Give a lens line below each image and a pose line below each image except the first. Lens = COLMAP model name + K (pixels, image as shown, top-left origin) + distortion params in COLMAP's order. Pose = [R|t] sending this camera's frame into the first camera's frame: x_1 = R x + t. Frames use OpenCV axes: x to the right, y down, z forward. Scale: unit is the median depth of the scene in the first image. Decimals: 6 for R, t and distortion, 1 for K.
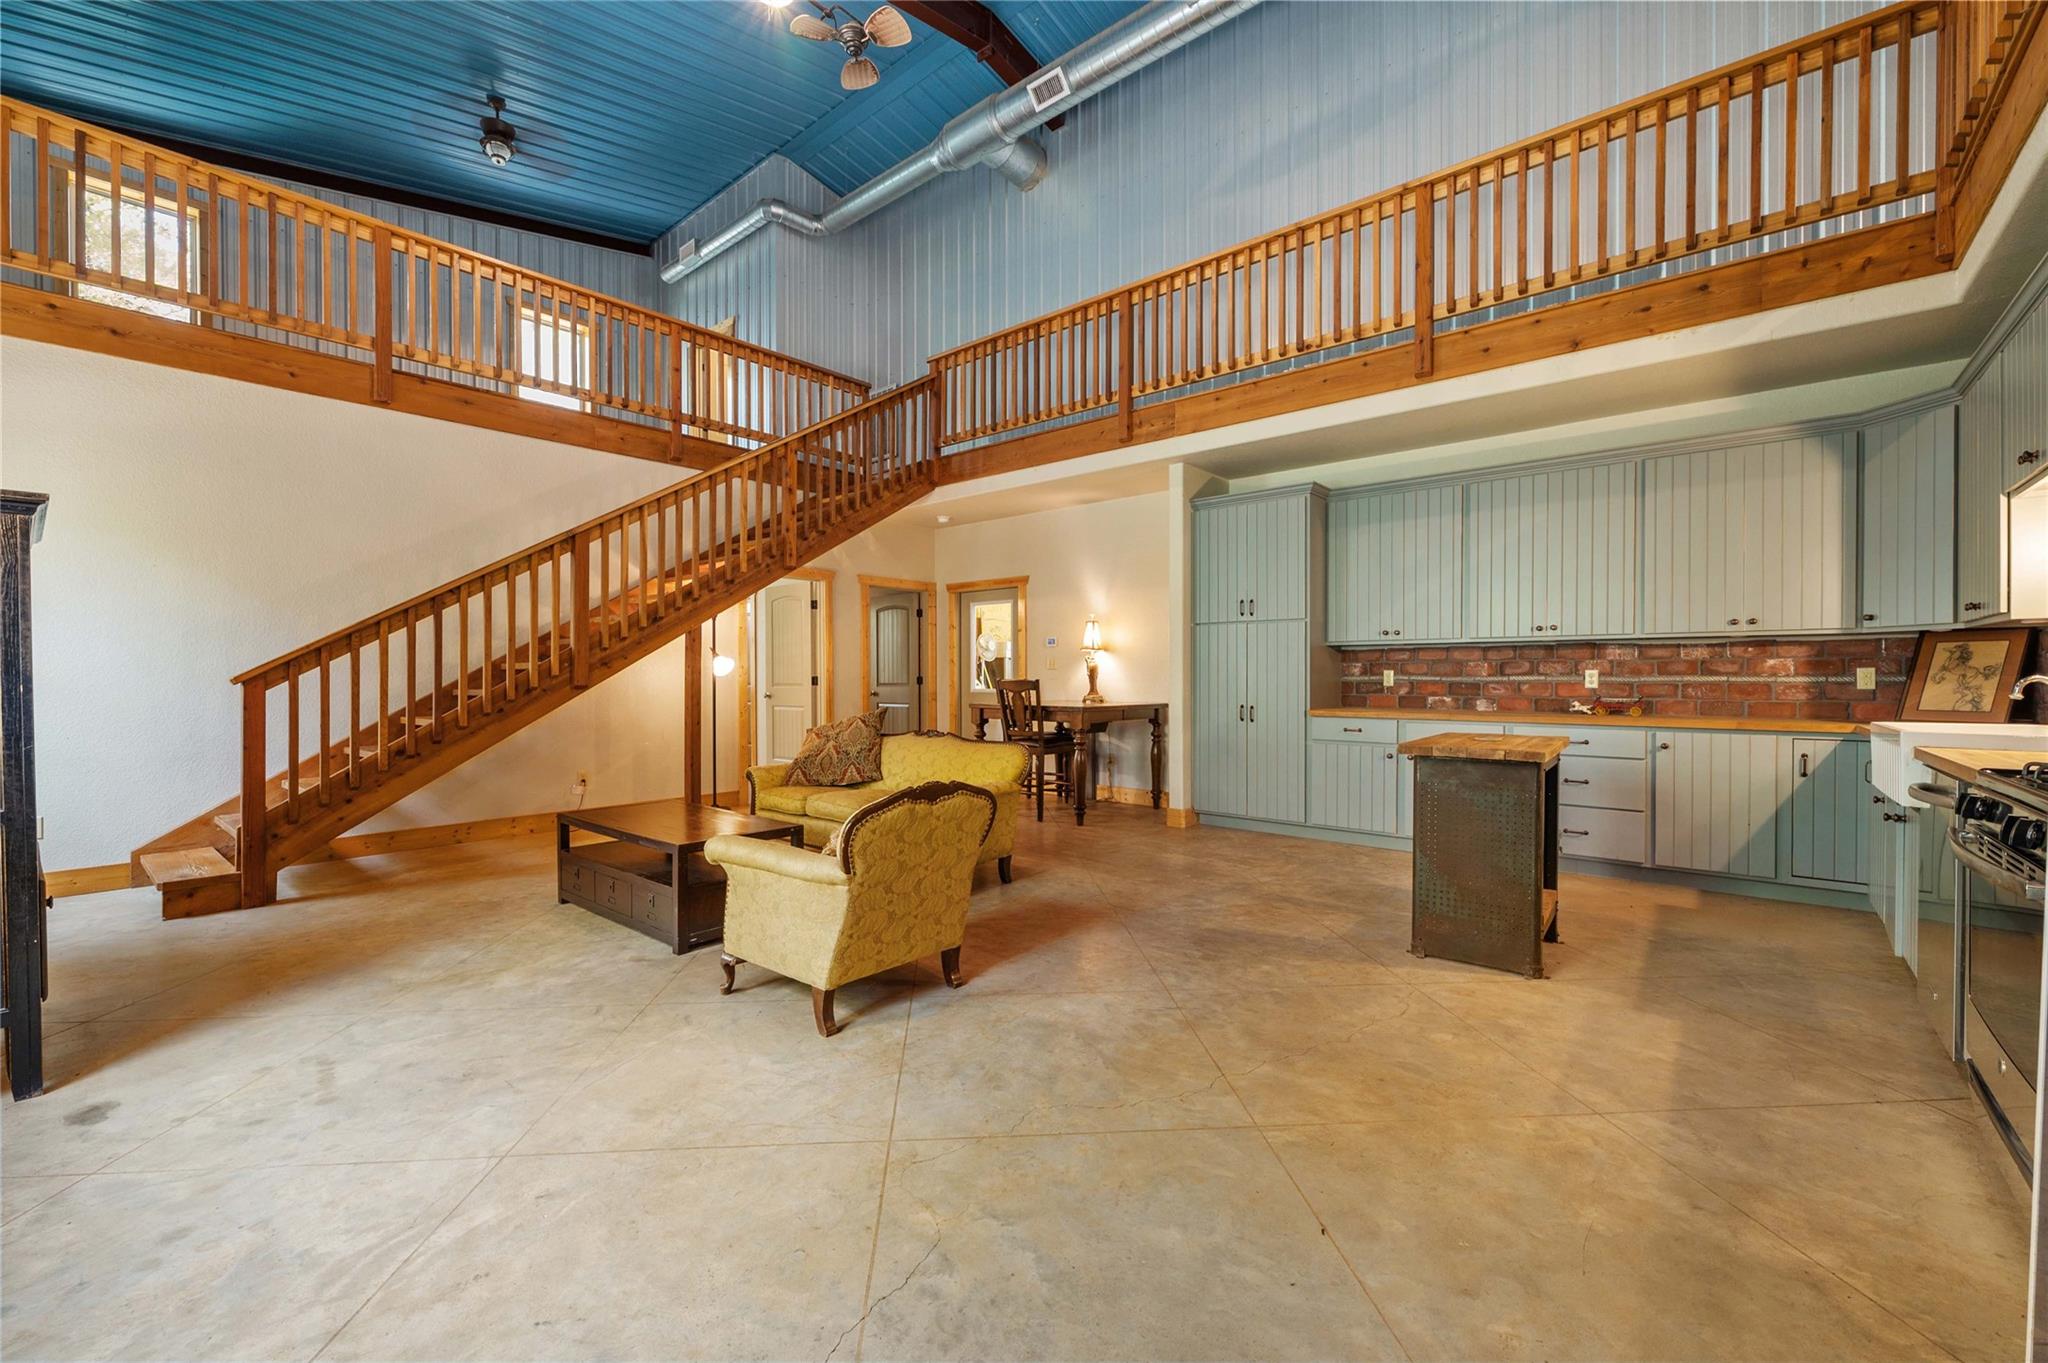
lens RADIAL K [[832.7, 0, 1012.2], [0, 832.7, 690.0], [0, 0, 1]] dist [-0.010902, 0.000437]
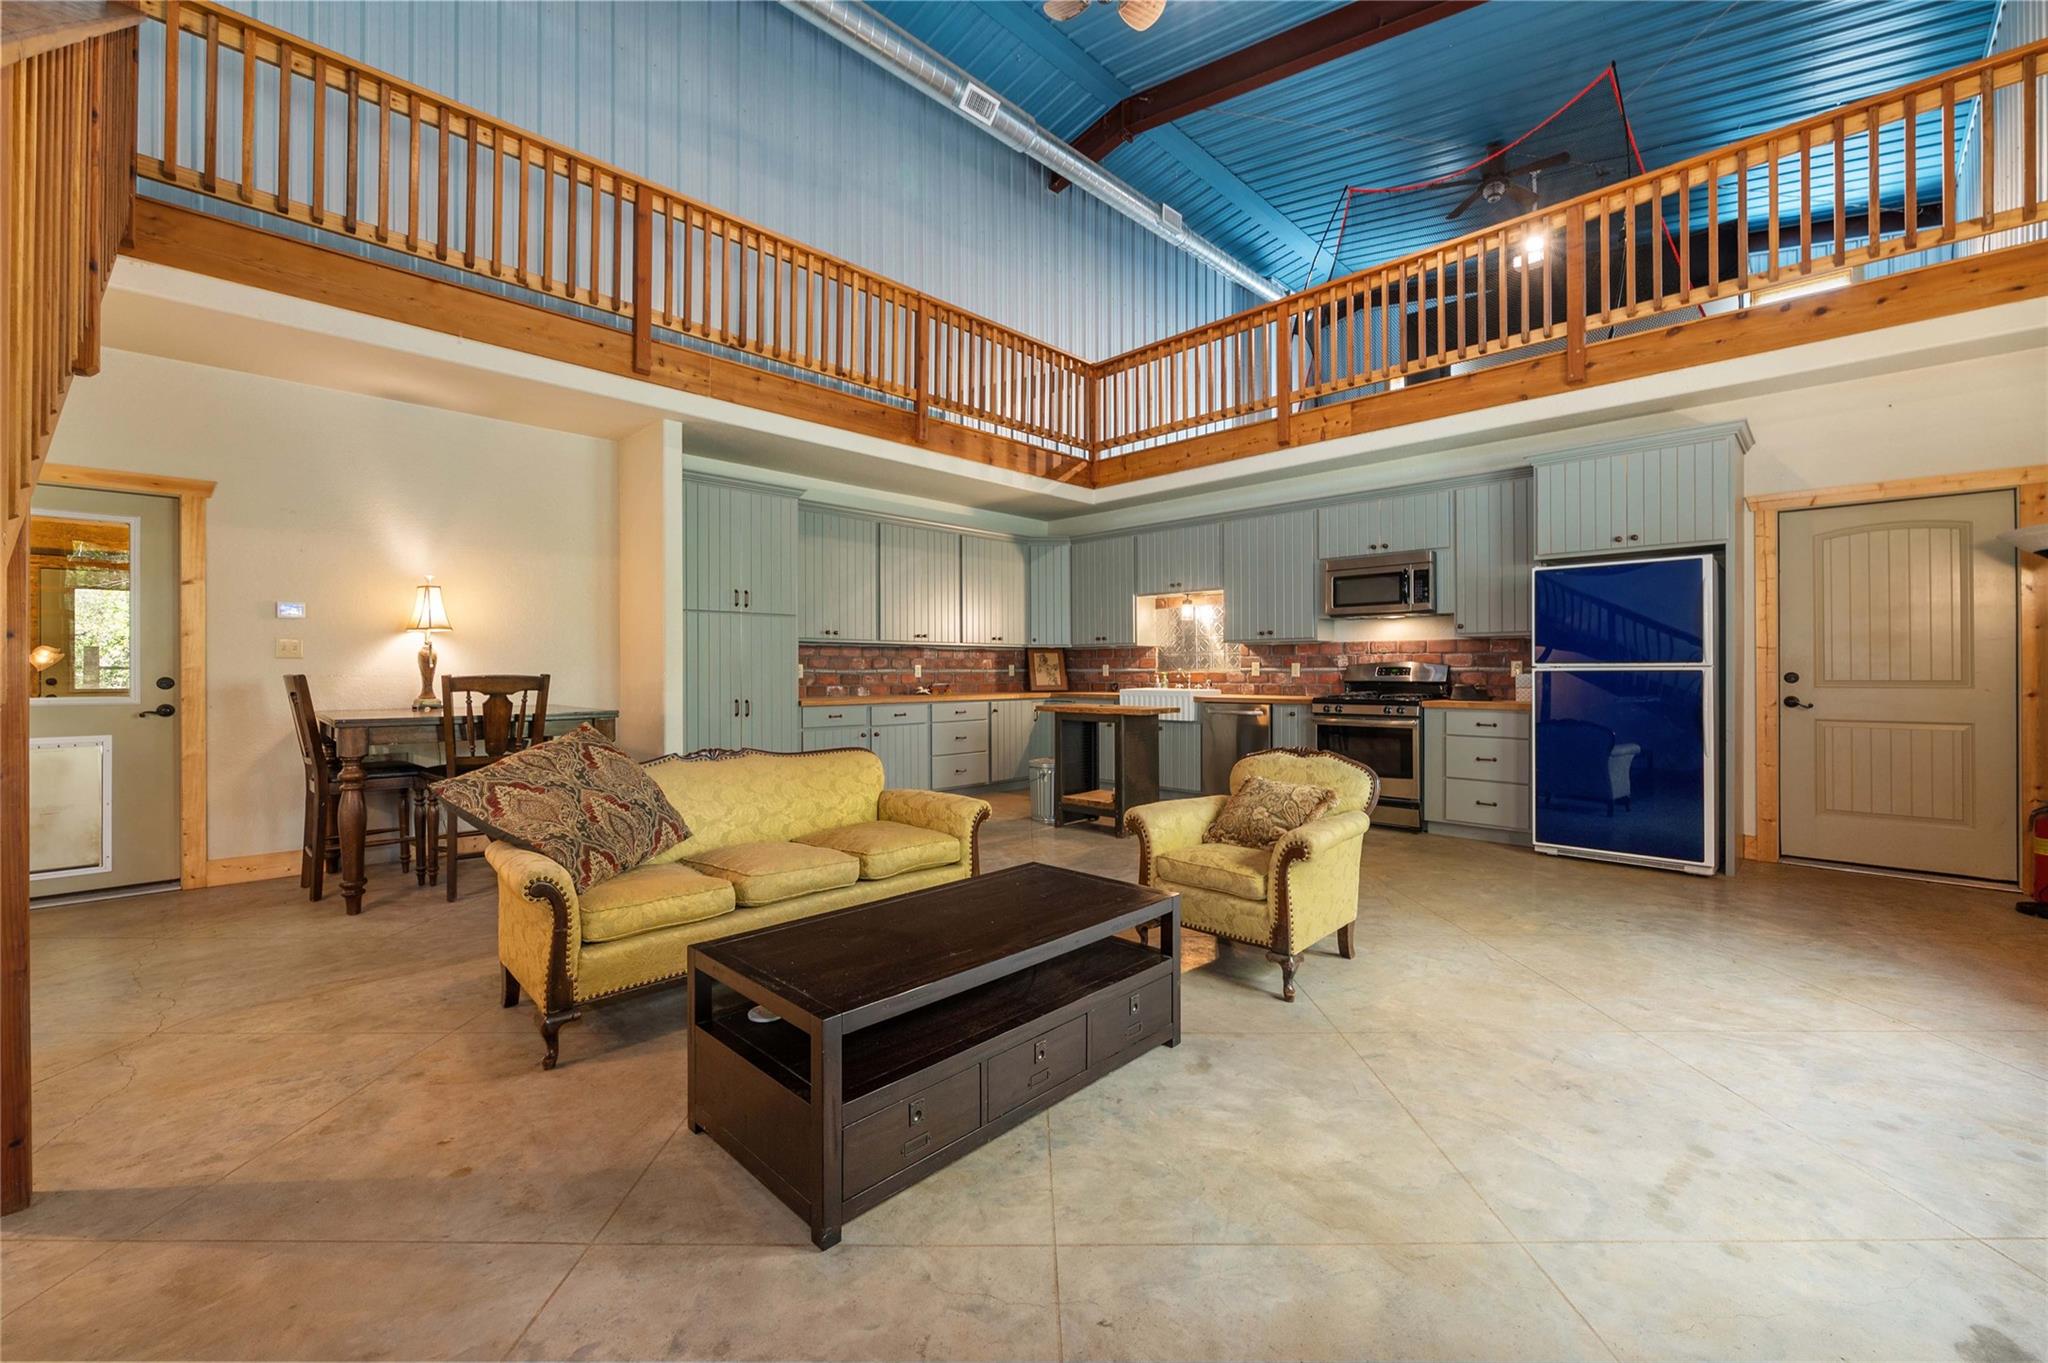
lens RADIAL K [[814.3, 0, 1024.0], [0, 814.3, 681.5], [0, 0, 1]] dist [-0.007113, 0.000213]
pose [[0.065718, -0.015349, 0.997720, -1.167461], [0.016947, 0.999755, 0.014264, -0.019408], [-0.997694, 0.015971, 0.065962, 1.115843]]
